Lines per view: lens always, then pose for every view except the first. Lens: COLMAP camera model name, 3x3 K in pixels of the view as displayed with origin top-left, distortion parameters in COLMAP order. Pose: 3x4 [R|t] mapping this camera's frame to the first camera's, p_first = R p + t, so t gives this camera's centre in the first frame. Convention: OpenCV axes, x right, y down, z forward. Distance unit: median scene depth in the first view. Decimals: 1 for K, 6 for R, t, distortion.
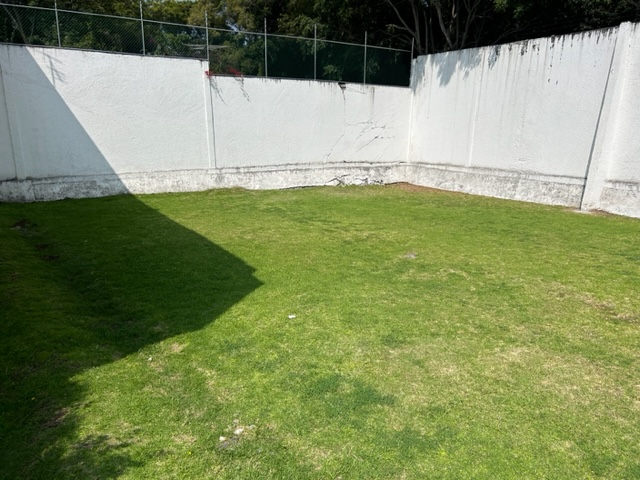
lens RADIAL K [[481.9, 0, 317.3], [0, 481.9, 243.3], [0, 0, 1]] dist [0.045000, -0.037056]
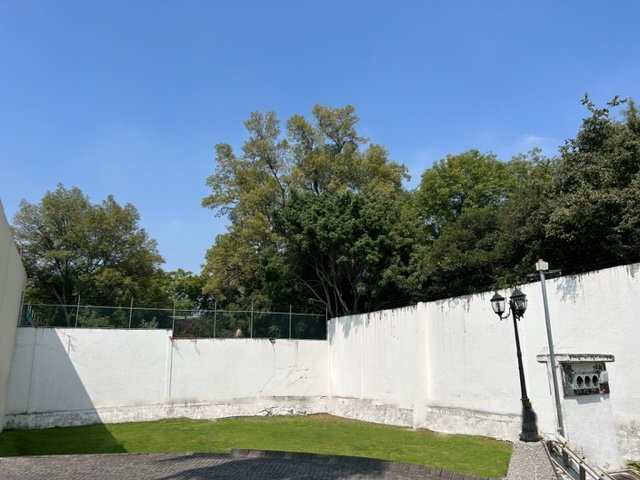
lens RADIAL K [[481.9, 0, 322.5], [0, 481.9, 241.5], [0, 0, 1]] dist [0.045000, -0.037056]
pose [[0.997072, -0.040553, -0.064834, 0.337864], [0.005170, 0.881620, -0.471932, 0.095768], [0.076297, 0.470215, 0.879248, -0.412797]]
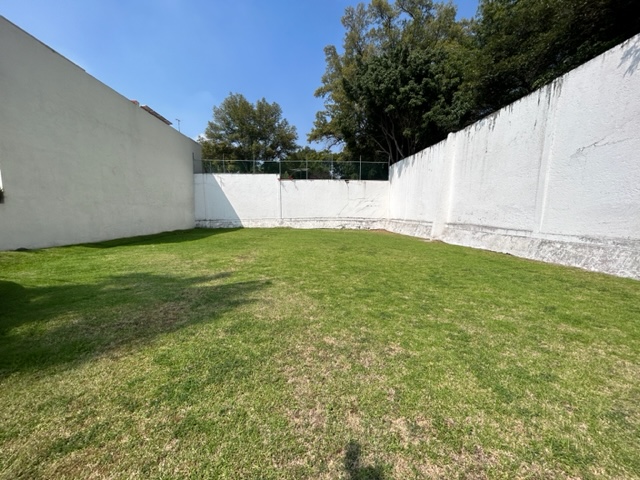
lens RADIAL K [[256.9, 0, 320.0], [0, 256.9, 239.8], [0, 0, 1]] dist [-0.000798, -0.000593]
pose [[0.879578, 0.041234, -0.473964, 0.537268], [-0.104700, 0.988590, -0.108297, 0.057944], [0.464090, 0.144880, 0.873859, 0.029745]]
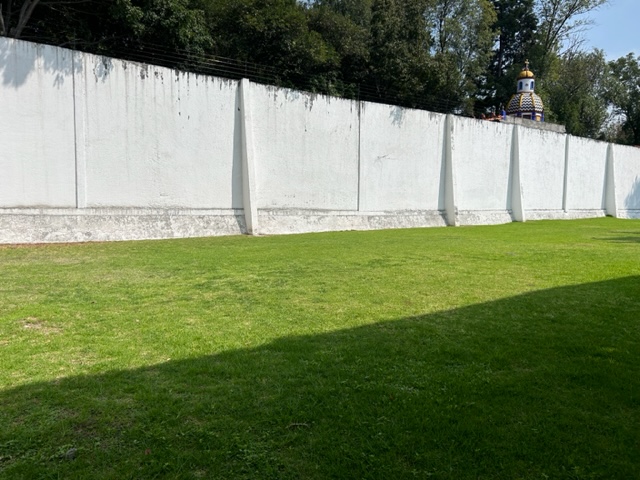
lens RADIAL K [[481.9, 0, 319.5], [0, 481.9, 243.0], [0, 0, 1]] dist [0.045000, -0.037056]
pose [[-0.050909, -0.097406, 0.993942, -0.489483], [0.220568, 0.969560, 0.106314, -0.115604], [-0.974042, 0.224644, -0.027875, 0.753821]]
